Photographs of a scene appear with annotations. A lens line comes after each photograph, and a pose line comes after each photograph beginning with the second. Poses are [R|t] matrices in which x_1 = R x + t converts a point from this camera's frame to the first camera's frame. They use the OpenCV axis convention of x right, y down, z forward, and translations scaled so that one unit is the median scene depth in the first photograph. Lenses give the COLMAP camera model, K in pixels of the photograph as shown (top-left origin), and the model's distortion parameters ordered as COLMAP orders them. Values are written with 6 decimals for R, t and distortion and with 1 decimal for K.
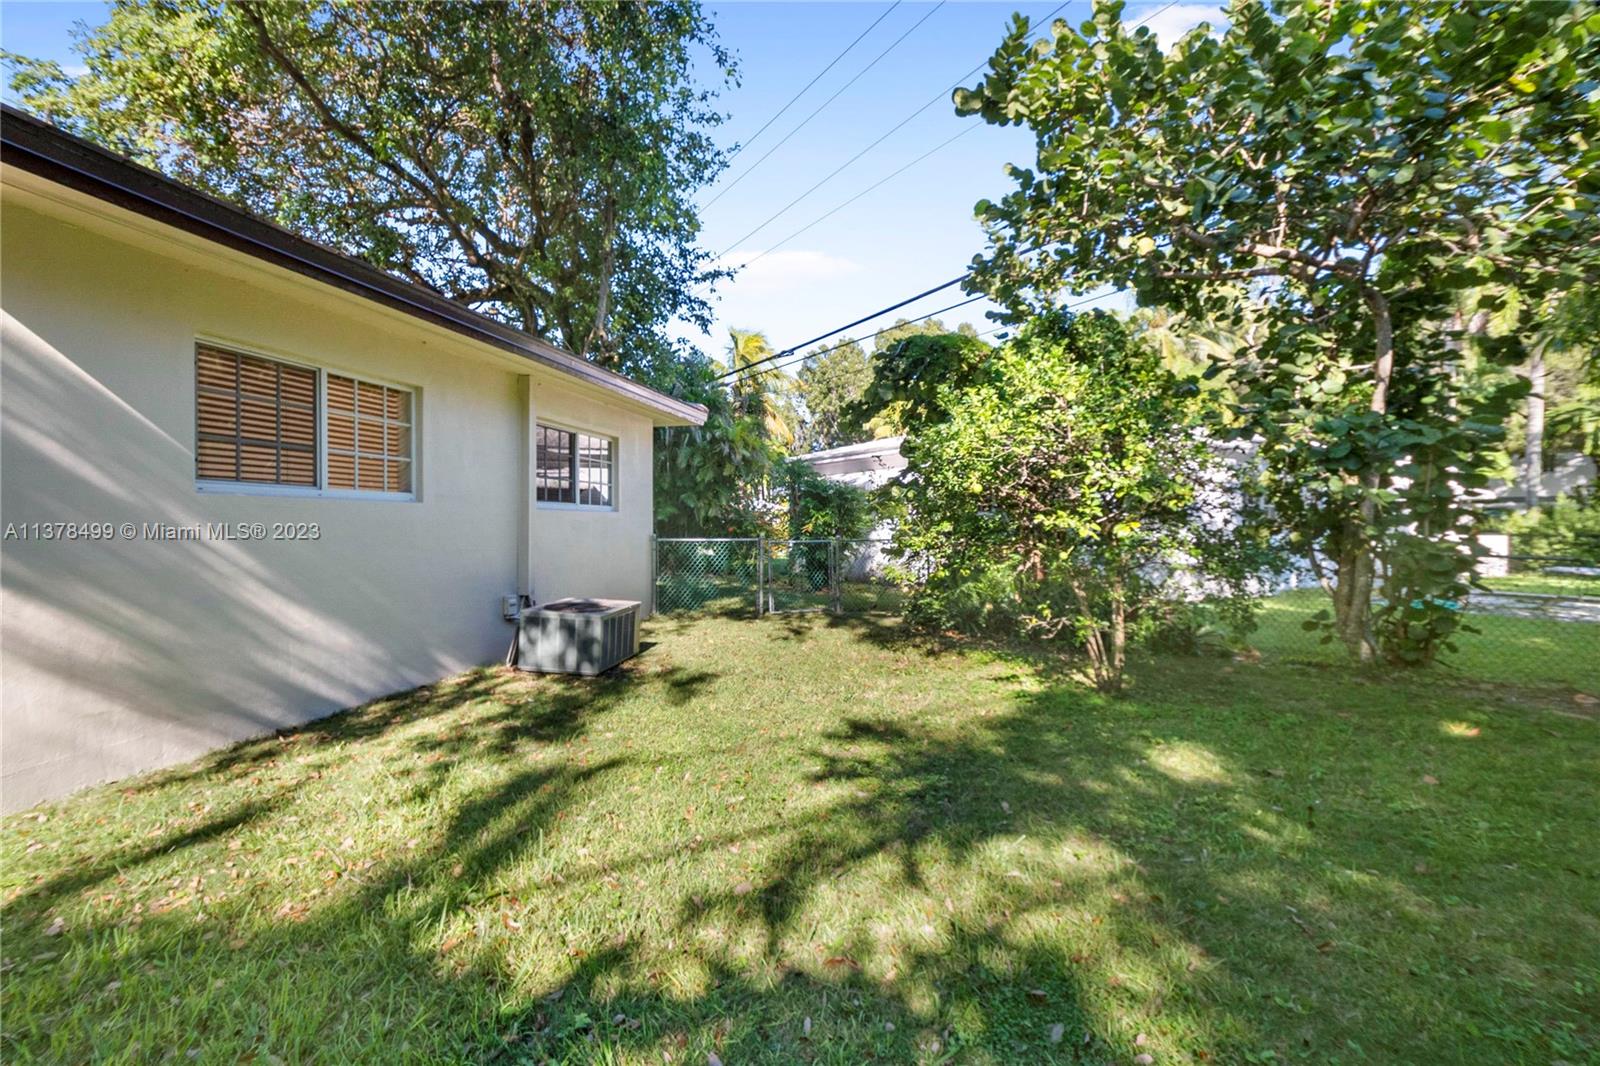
lens RADIAL K [[750.6, 0, 799.7], [0, 750.6, 511.2], [0, 0, 1]] dist [0.076572, -0.000007]
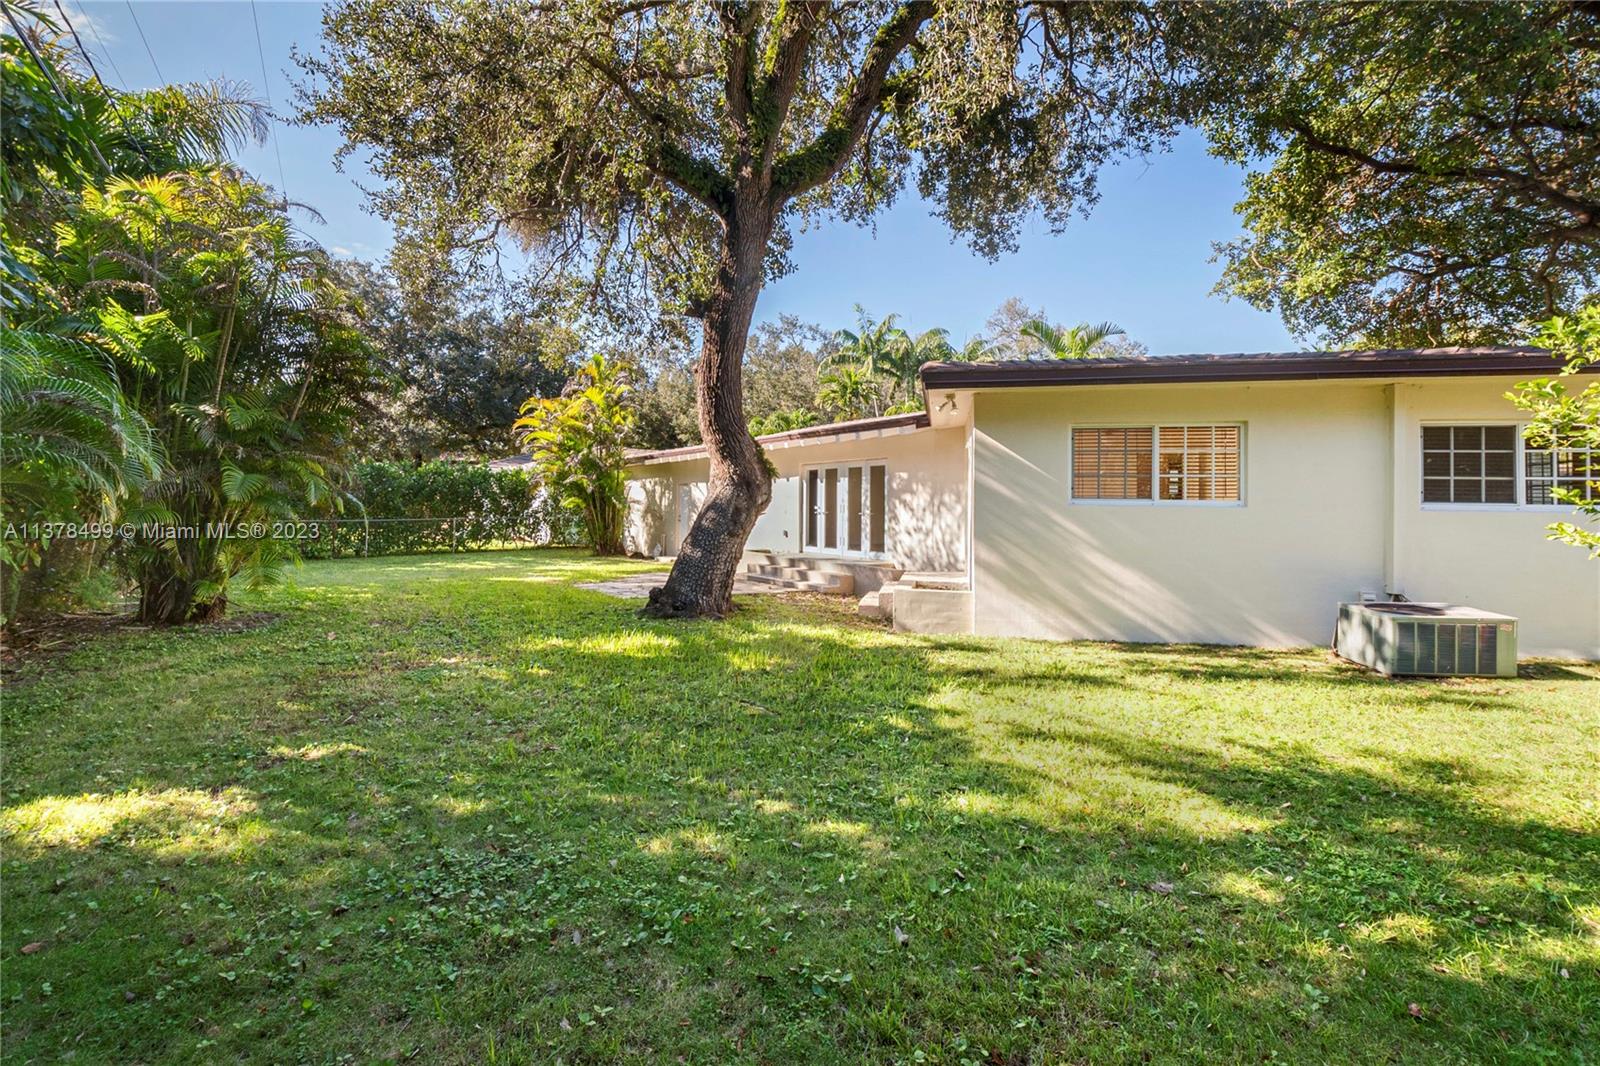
lens RADIAL K [[714.7, 0, 796.4], [0, 714.7, 536.6], [0, 0, 1]] dist [0.019568, -0.015445]
pose [[0.014499, 0.033106, -0.999347, 1.011445], [-0.002832, 0.999449, 0.033069, 0.000171], [0.999891, 0.002351, 0.014585, 0.282544]]
